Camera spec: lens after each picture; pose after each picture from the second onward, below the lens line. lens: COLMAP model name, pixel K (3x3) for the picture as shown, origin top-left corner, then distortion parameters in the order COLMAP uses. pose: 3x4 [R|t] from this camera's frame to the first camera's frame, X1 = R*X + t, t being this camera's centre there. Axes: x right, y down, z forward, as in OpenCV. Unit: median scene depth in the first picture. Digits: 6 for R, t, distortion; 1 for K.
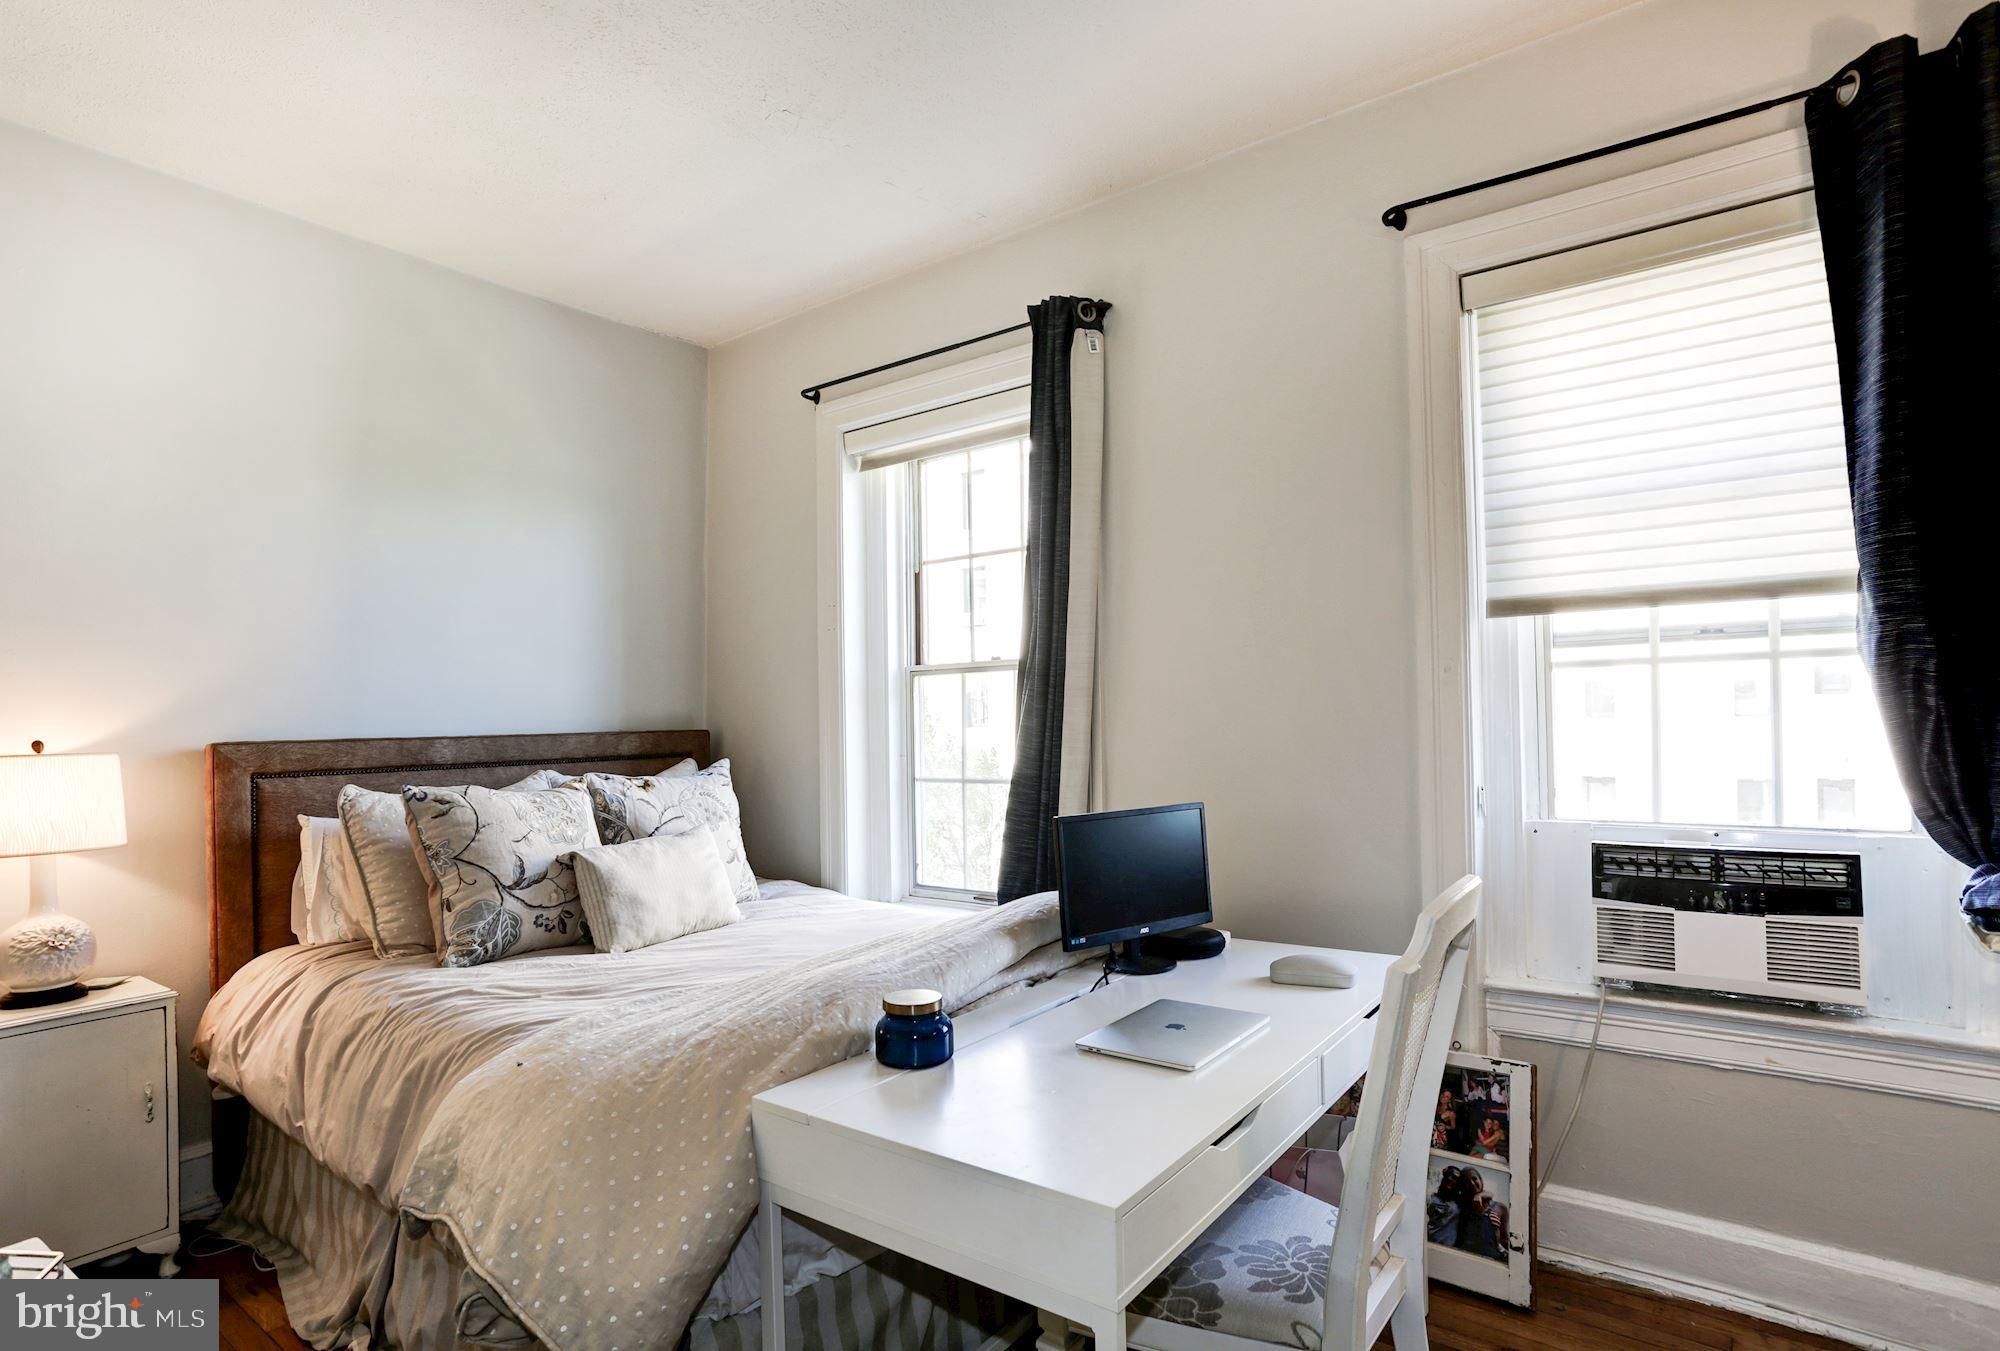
lens RADIAL K [[1009.8, 0, 1037.7], [0, 1009.8, 713.5], [0, 0, 1]] dist [-0.035737, 0.020180]
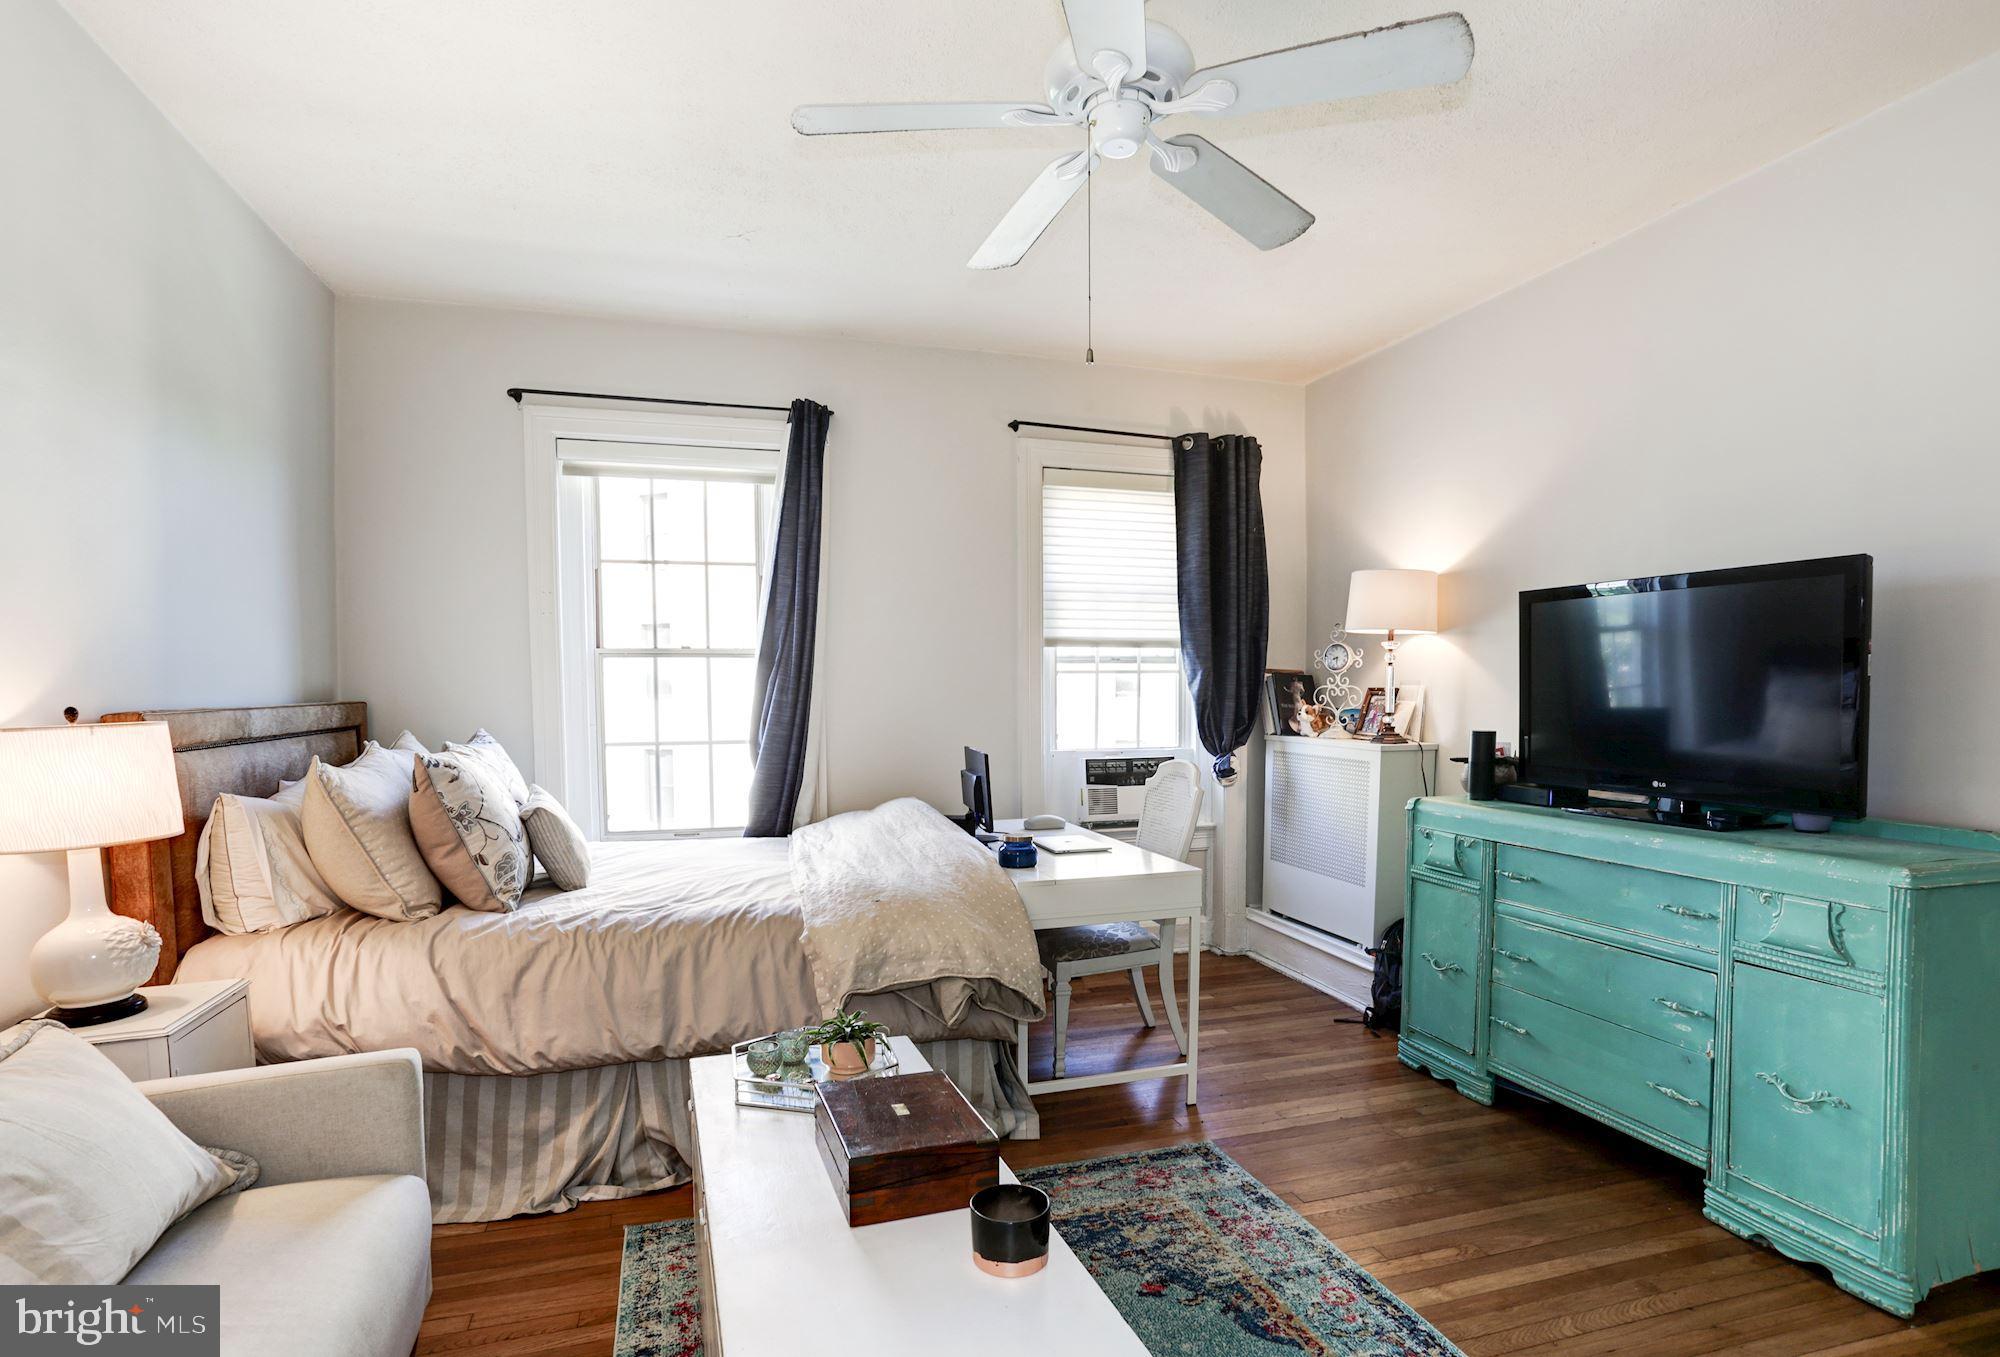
lens RADIAL K [[1021.1, 0, 982.2], [0, 1021.1, 757.2], [0, 0, 1]] dist [-0.034251, -0.000520]
pose [[0.601293, -0.034733, 0.798273, -1.073895], [-0.013266, 0.998483, 0.053437, 0.012751], [-0.798919, -0.042721, 0.599920, -0.090373]]
